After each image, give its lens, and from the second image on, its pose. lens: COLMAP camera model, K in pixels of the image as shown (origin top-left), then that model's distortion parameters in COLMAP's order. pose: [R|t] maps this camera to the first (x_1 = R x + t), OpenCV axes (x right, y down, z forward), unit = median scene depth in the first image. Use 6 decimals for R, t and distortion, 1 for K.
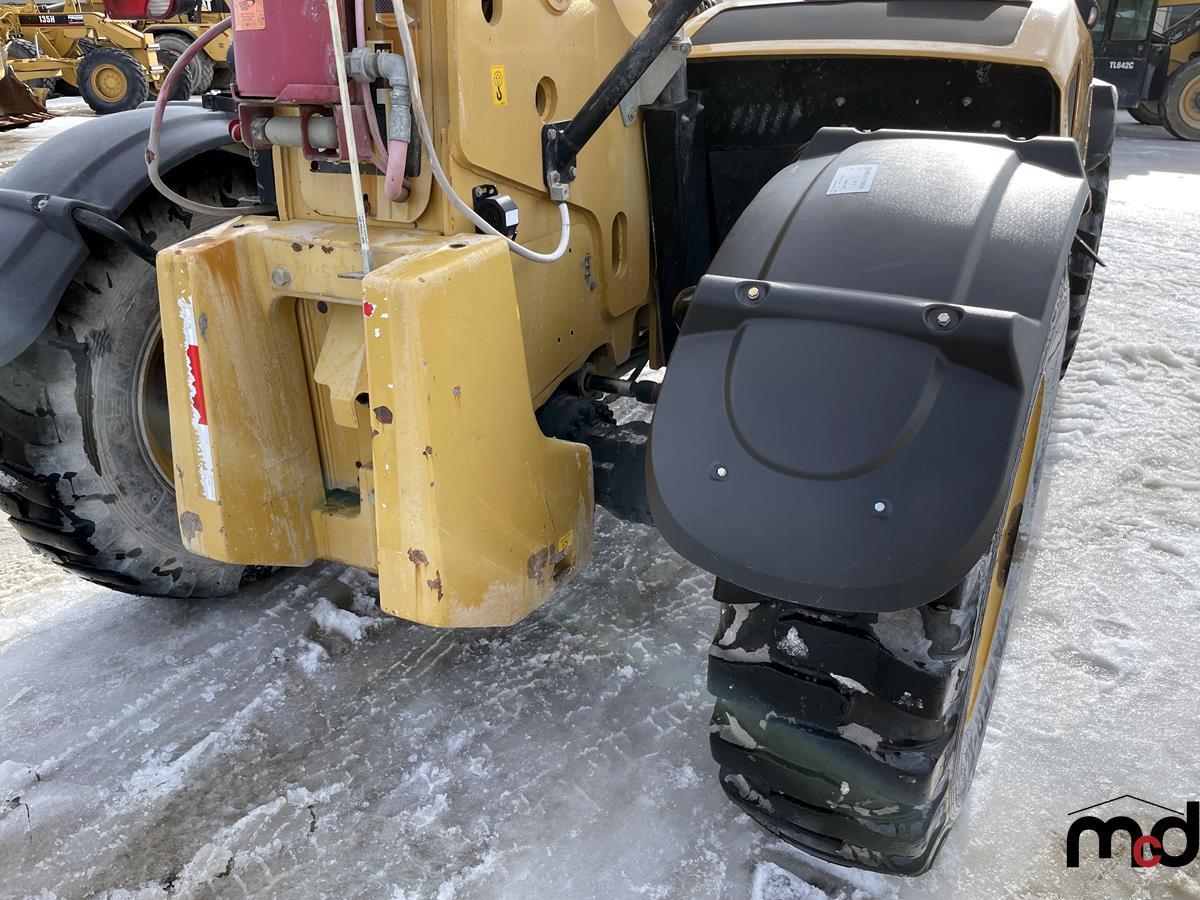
lens RADIAL K [[925.4, 0, 609.7], [0, 925.4, 451.9], [0, 0, 1]] dist [0.077832, -0.079593]
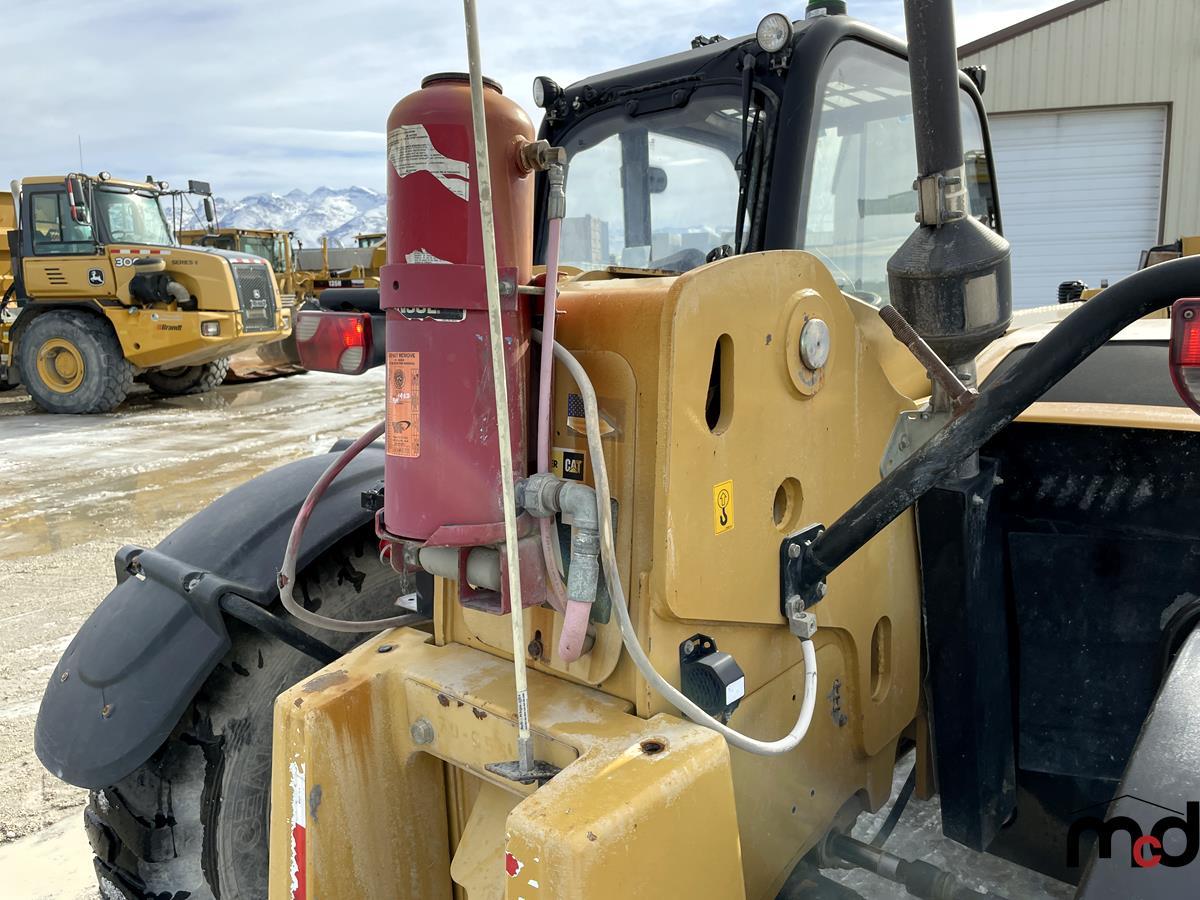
lens RADIAL K [[925.4, 0, 598.0], [0, 925.4, 452.6], [0, 0, 1]] dist [0.077832, -0.079593]
pose [[0.970791, 0.020154, -0.239079, -0.040238], [-0.073204, 0.973832, -0.215156, -0.254989], [0.228487, 0.226373, 0.946863, 0.272787]]
